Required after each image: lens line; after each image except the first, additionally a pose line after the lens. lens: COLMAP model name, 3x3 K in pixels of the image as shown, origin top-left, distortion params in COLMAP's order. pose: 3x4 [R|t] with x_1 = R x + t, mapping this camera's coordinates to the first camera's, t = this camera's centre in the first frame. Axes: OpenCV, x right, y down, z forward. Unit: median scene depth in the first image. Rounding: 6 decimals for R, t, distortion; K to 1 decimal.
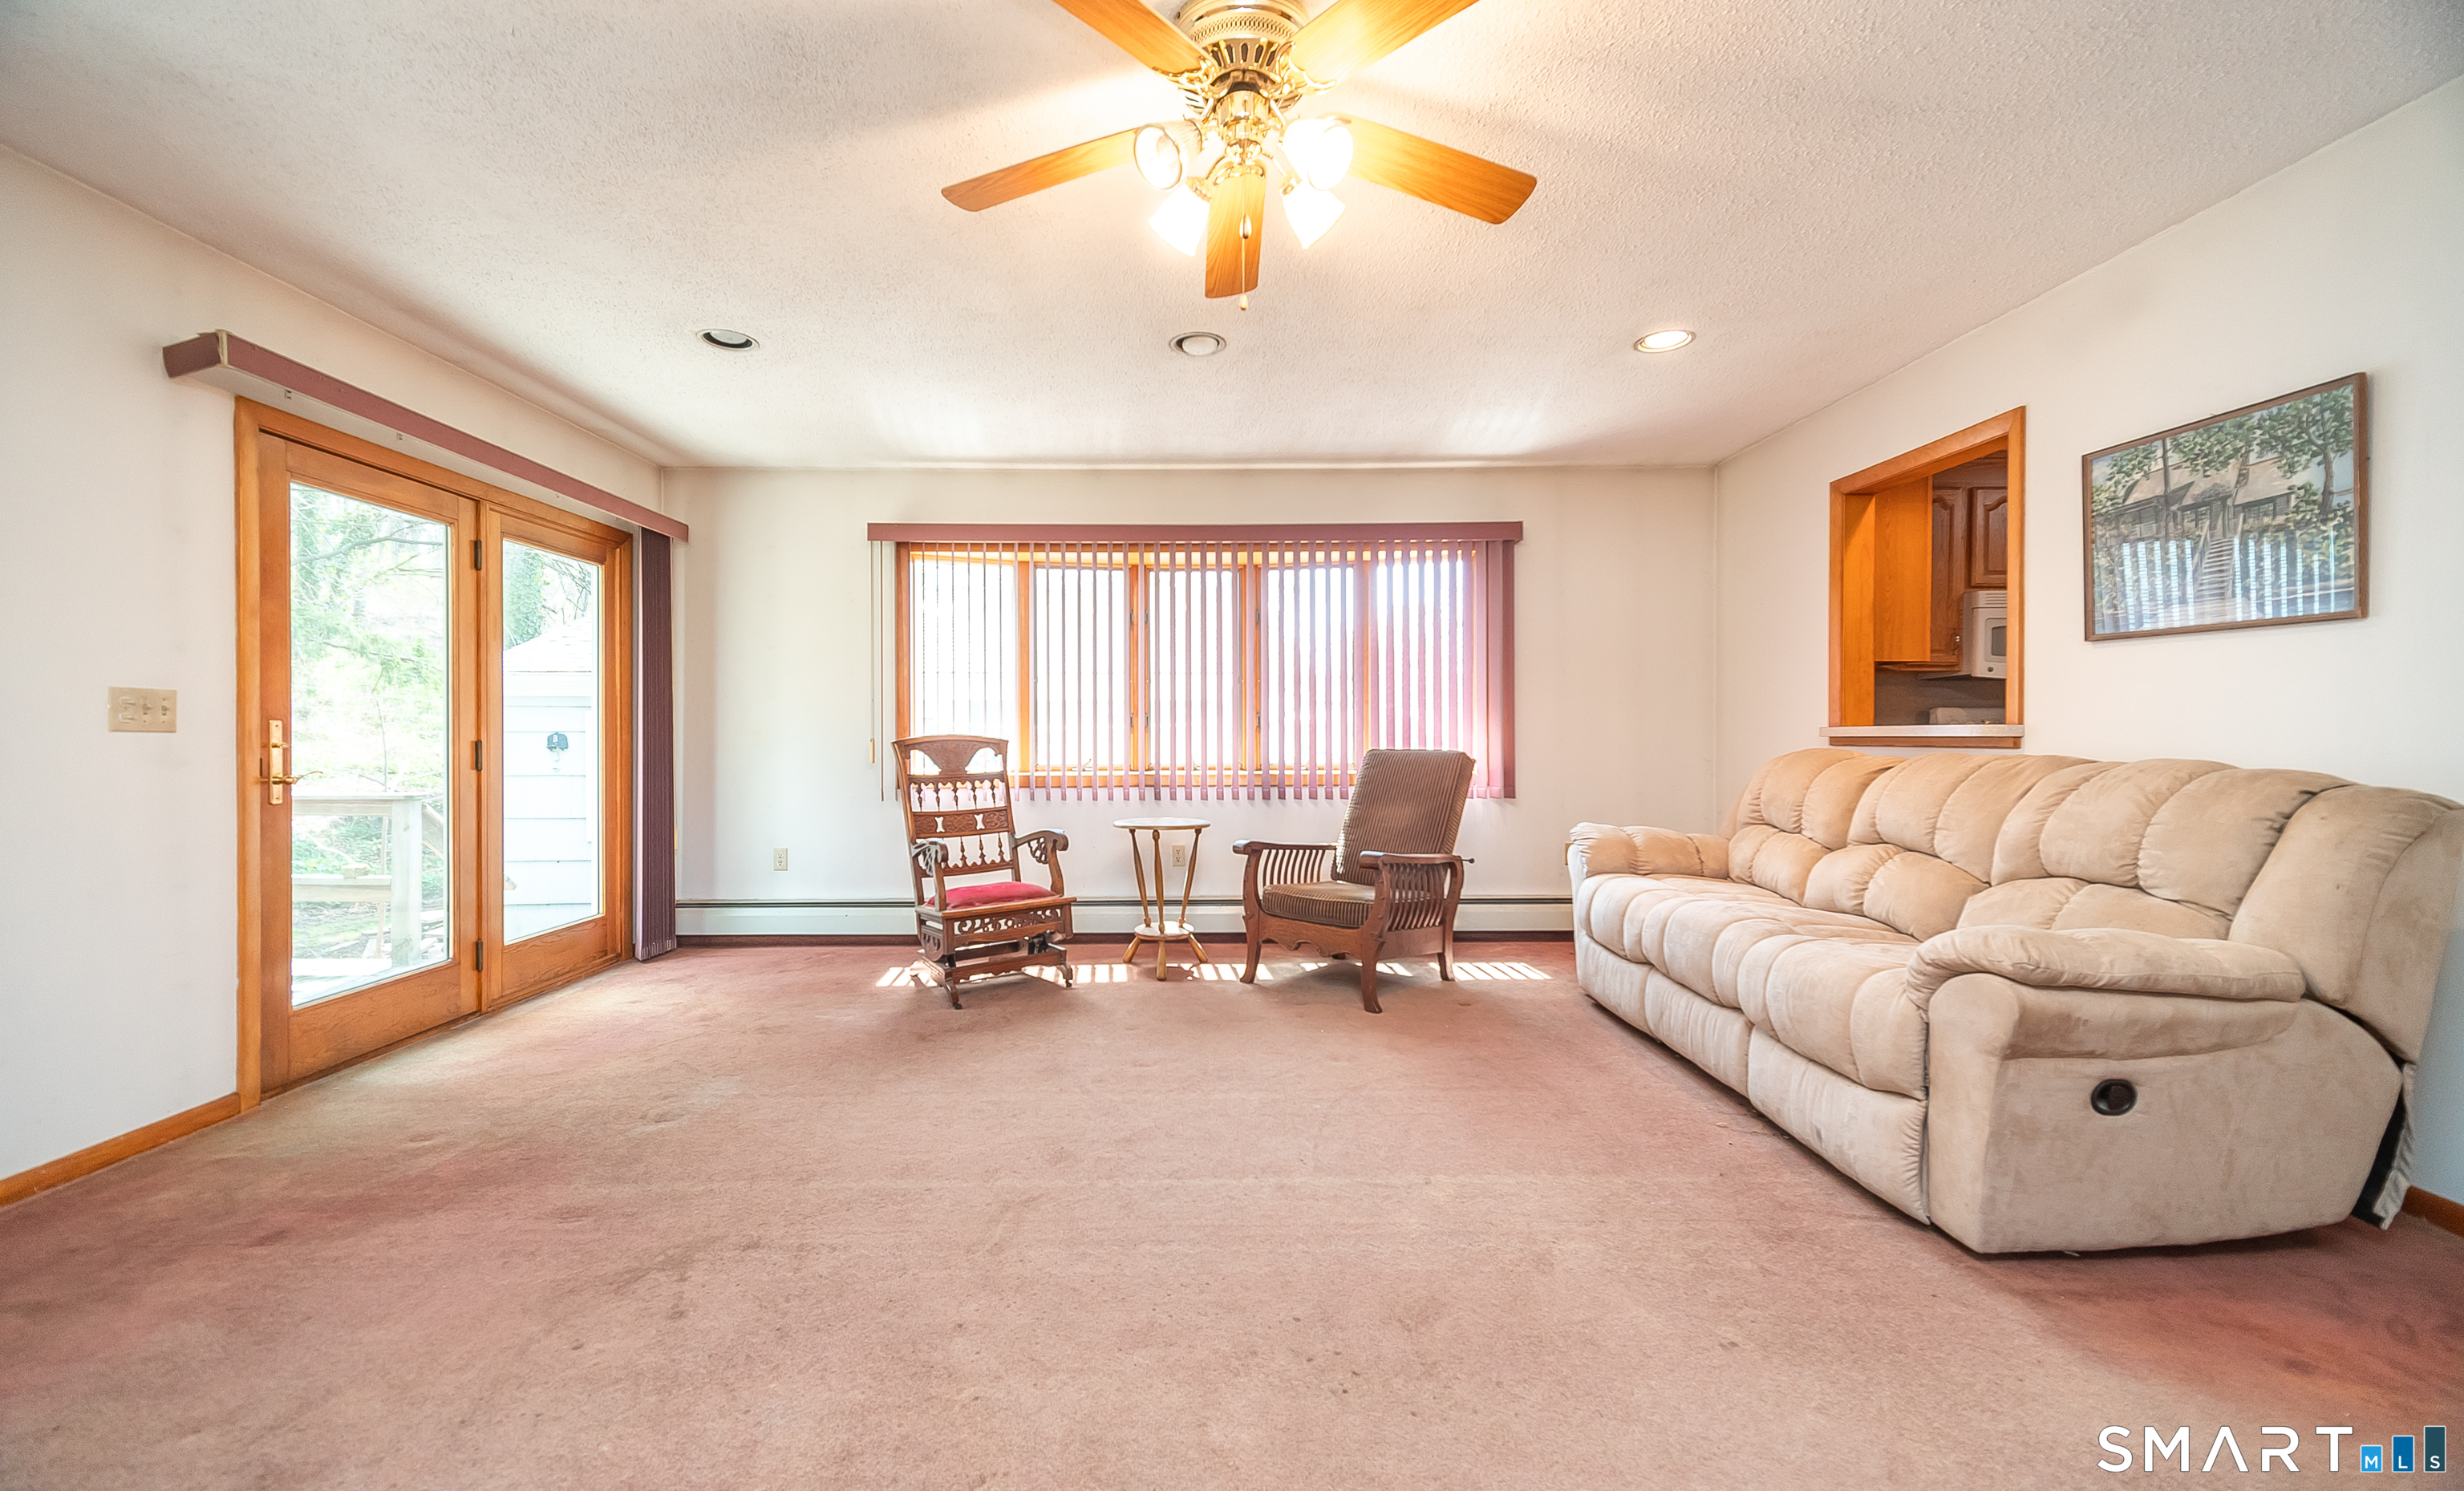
lens RADIAL K [[966.6, 0, 1208.5], [0, 966.6, 735.3], [0, 0, 1]] dist [0.010925, -0.000500]
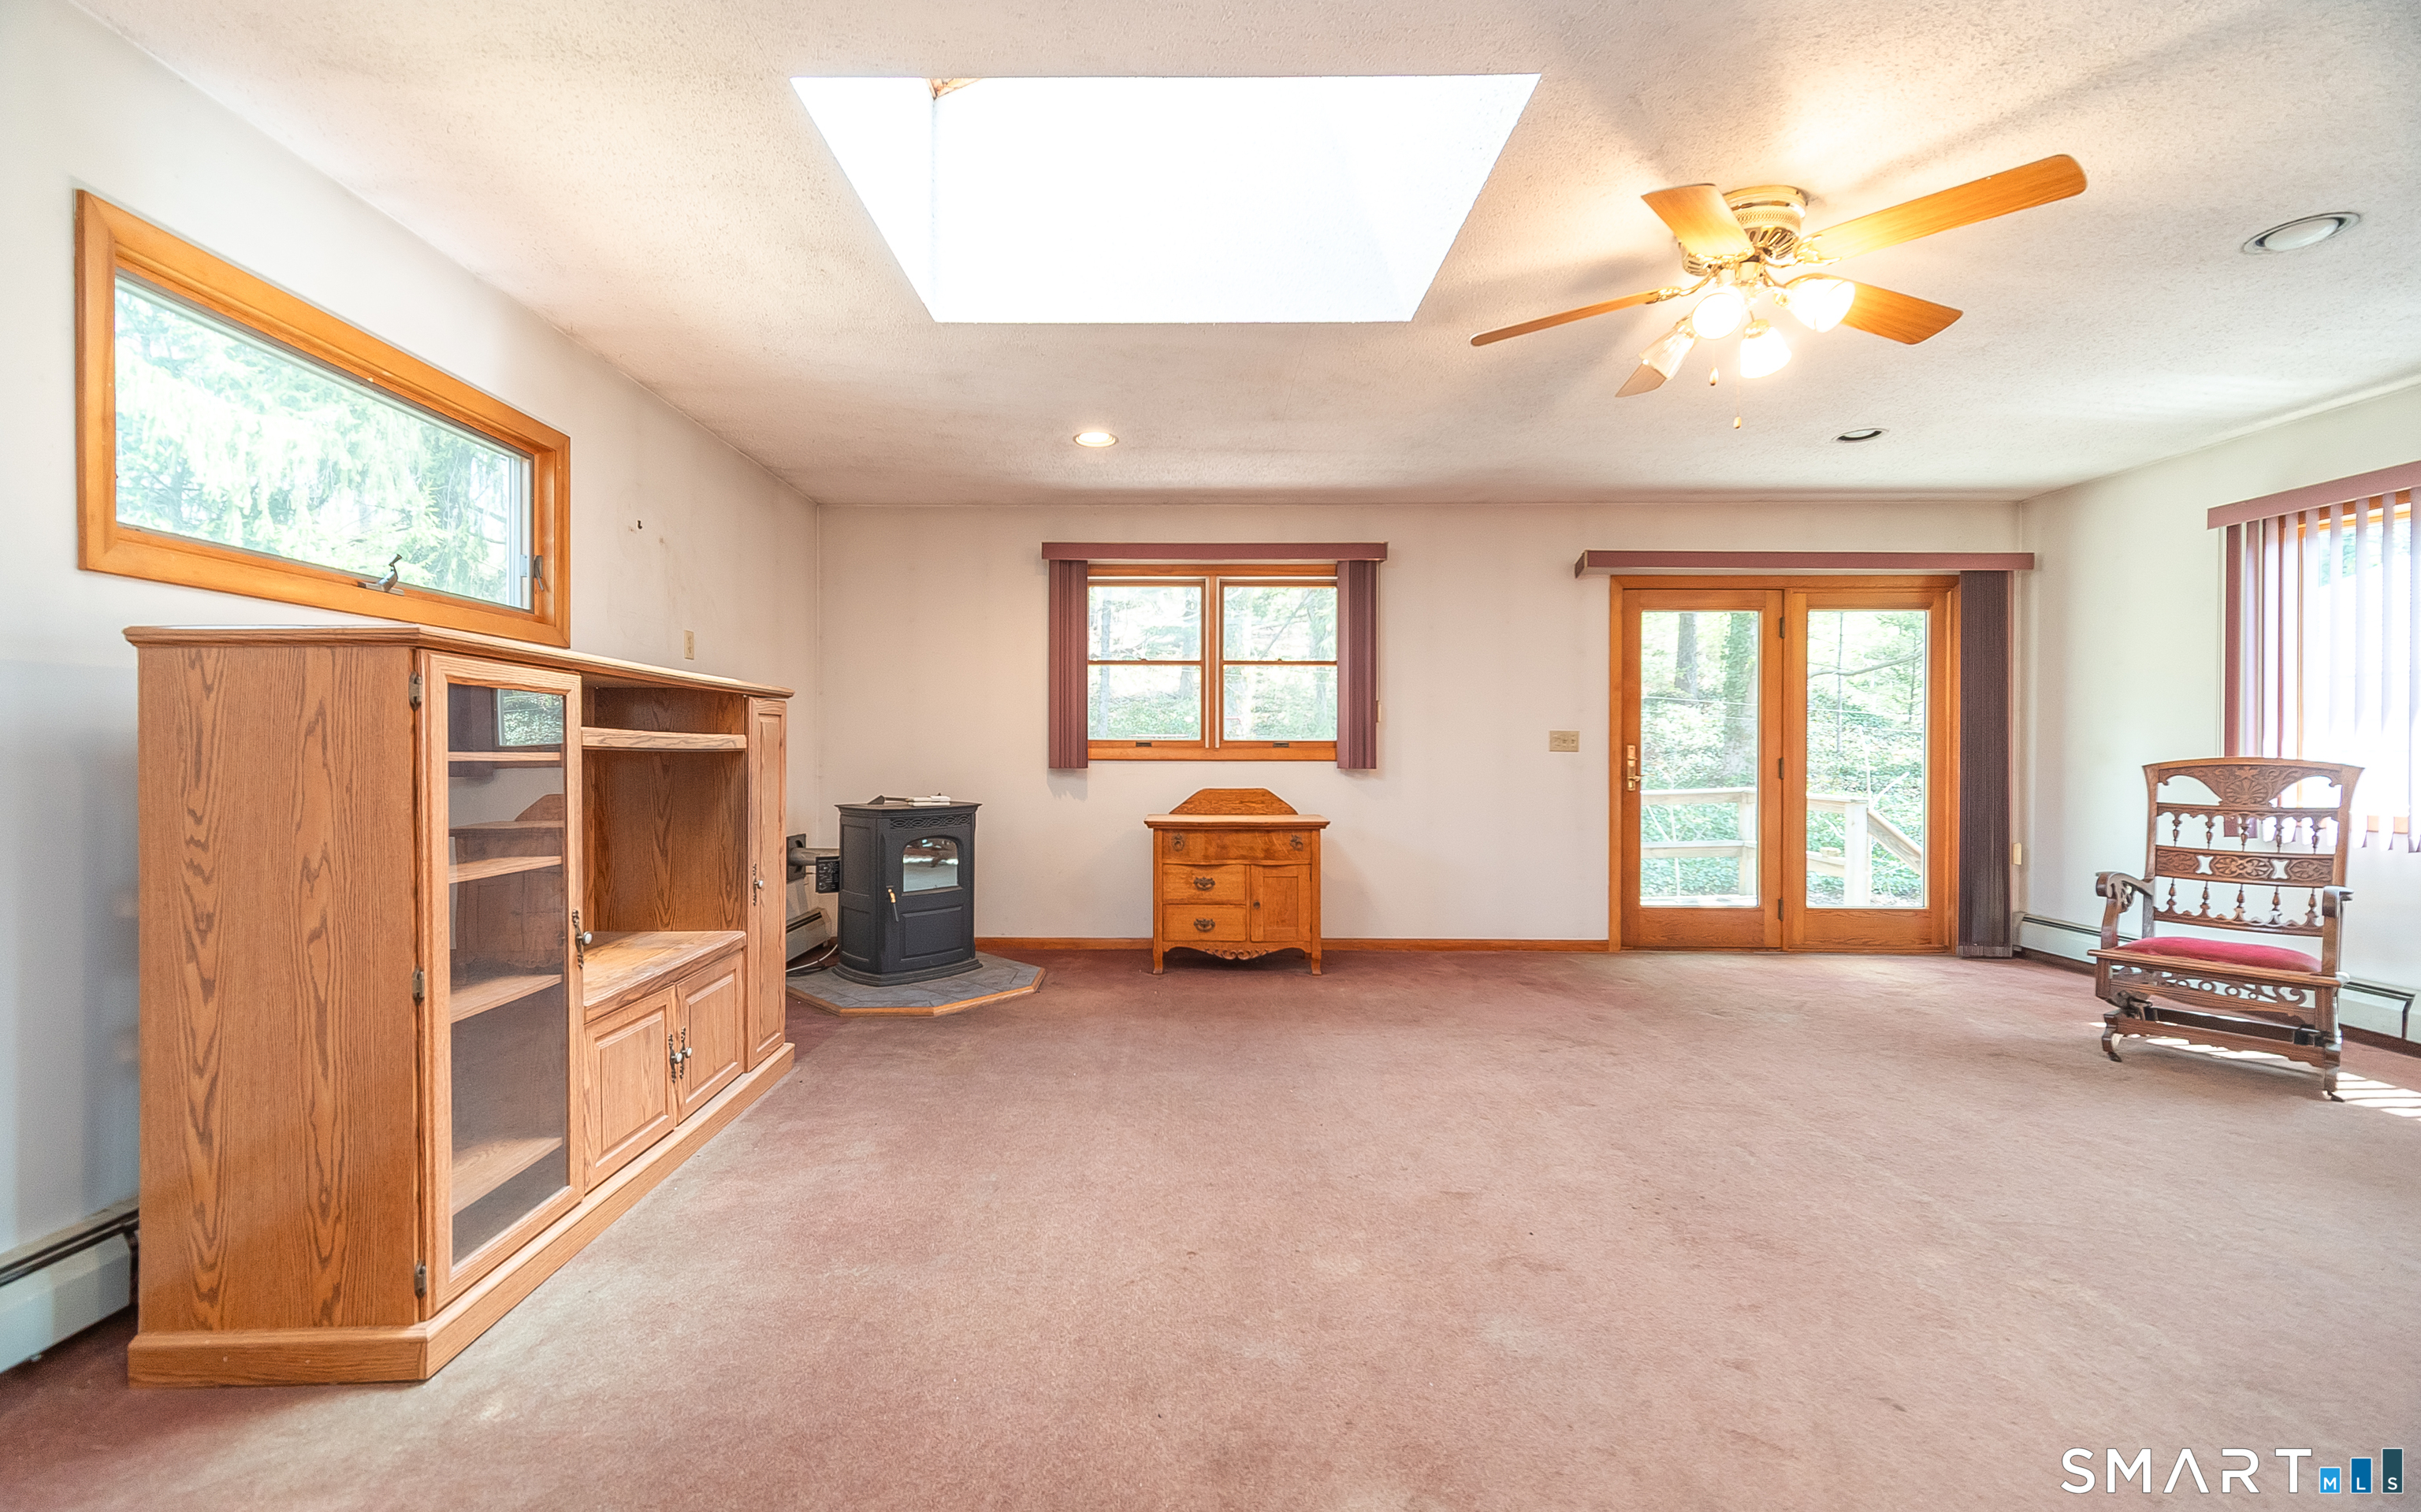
lens RADIAL K [[969.1, 0, 1174.9], [0, 969.1, 753.2], [0, 0, 1]] dist [0.009776, -0.000243]
pose [[-0.020001, 0.006949, -0.999776, 0.688843], [-0.005581, 0.999959, 0.007062, -0.006703], [0.999784, 0.005721, -0.019961, 0.142256]]
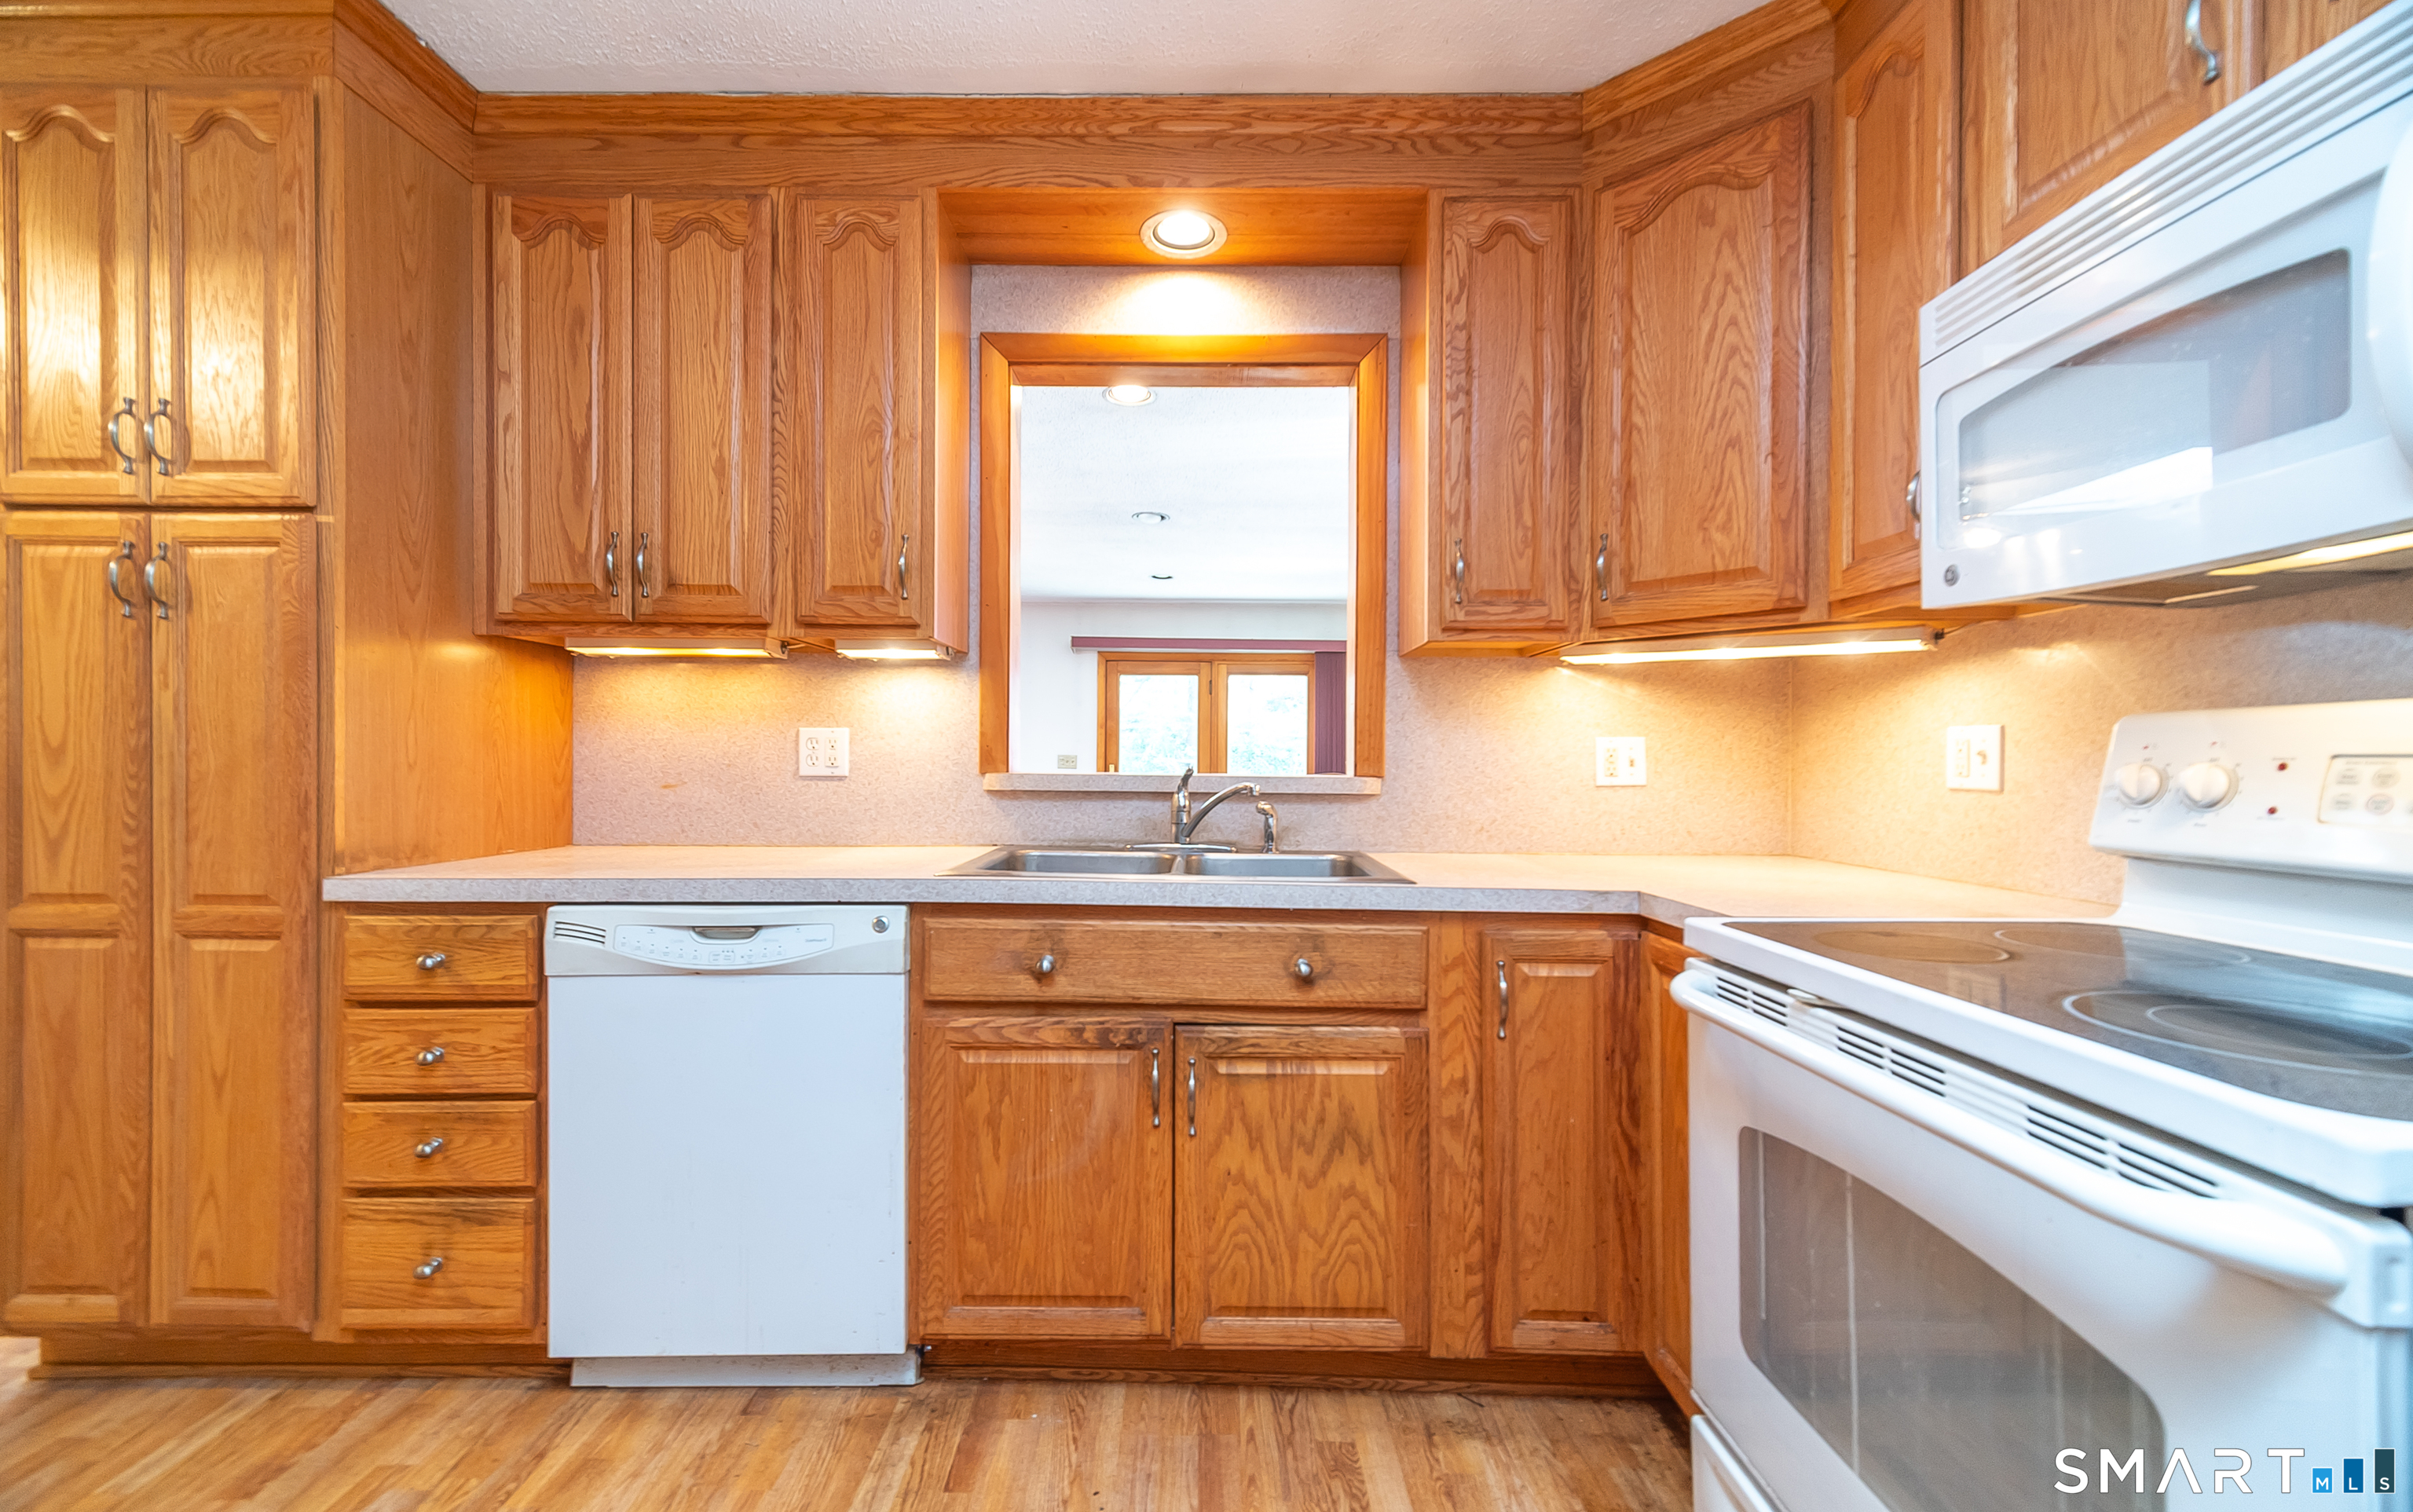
lens RADIAL K [[955.5, 0, 1193.8], [0, 955.5, 761.7], [0, 0, 1]] dist [0.010797, -0.000790]
pose [[-0.021580, 0.000867, -0.999767, 1.347302], [-0.009740, 0.999952, 0.001077, -0.022431], [0.999720, 0.009761, -0.021571, 1.009537]]
